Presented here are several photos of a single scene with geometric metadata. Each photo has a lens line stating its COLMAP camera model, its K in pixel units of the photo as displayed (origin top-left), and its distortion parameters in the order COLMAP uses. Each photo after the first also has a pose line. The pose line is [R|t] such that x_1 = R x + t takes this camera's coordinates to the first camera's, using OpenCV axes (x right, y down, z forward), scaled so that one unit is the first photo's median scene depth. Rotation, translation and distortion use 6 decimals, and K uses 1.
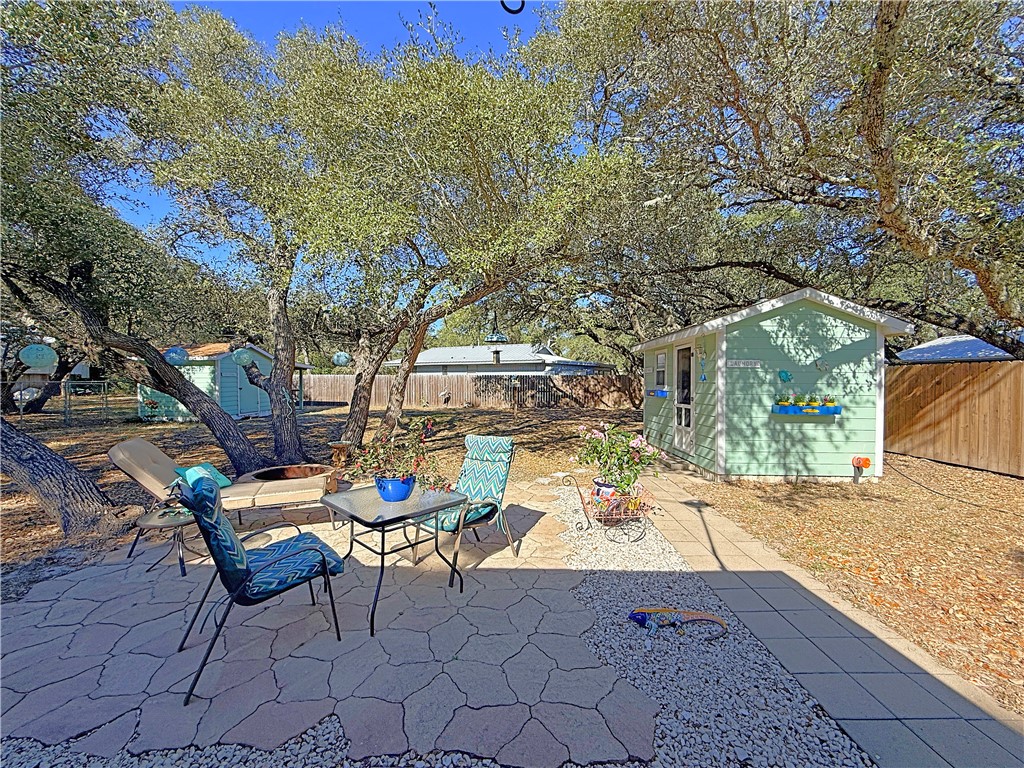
lens RADIAL K [[408.7, 0, 508.5], [0, 408.7, 389.4], [0, 0, 1]] dist [0.000831, -0.000247]
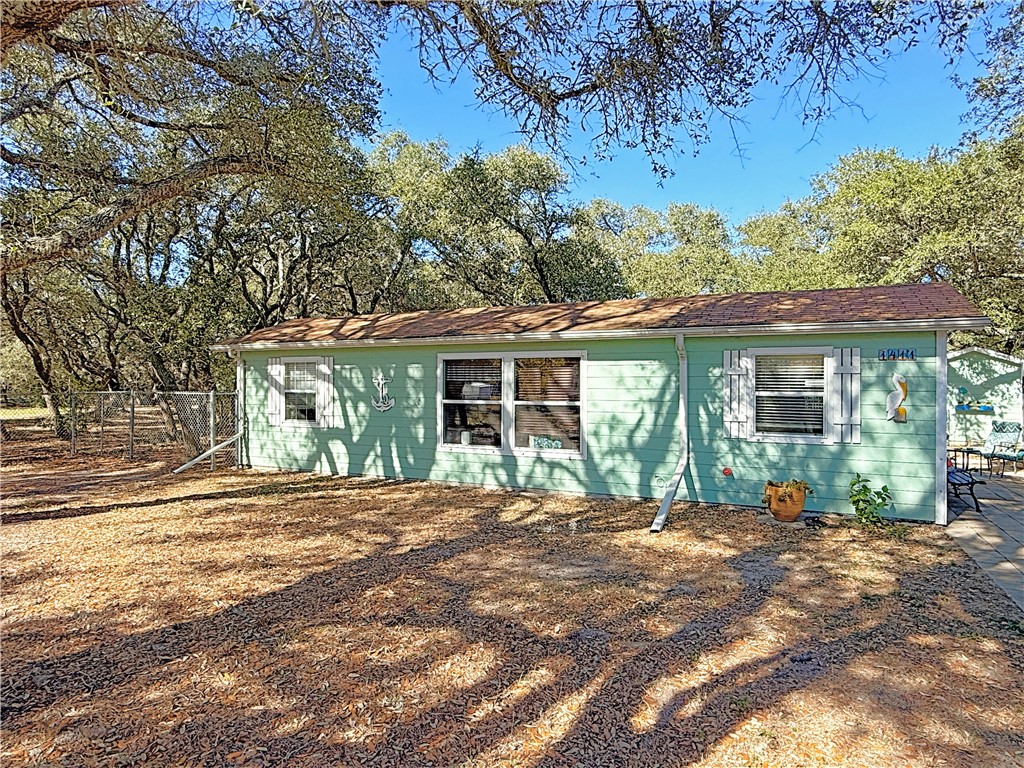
lens RADIAL K [[620.7, 0, 510.2], [0, 620.7, 385.7], [0, 0, 1]] dist [0.002381, 0.002366]
pose [[0.907904, 0.005195, -0.419146, -0.047141], [-0.015576, 0.999651, -0.021350, 0.036807], [0.418888, 0.025913, 0.907668, -2.207254]]
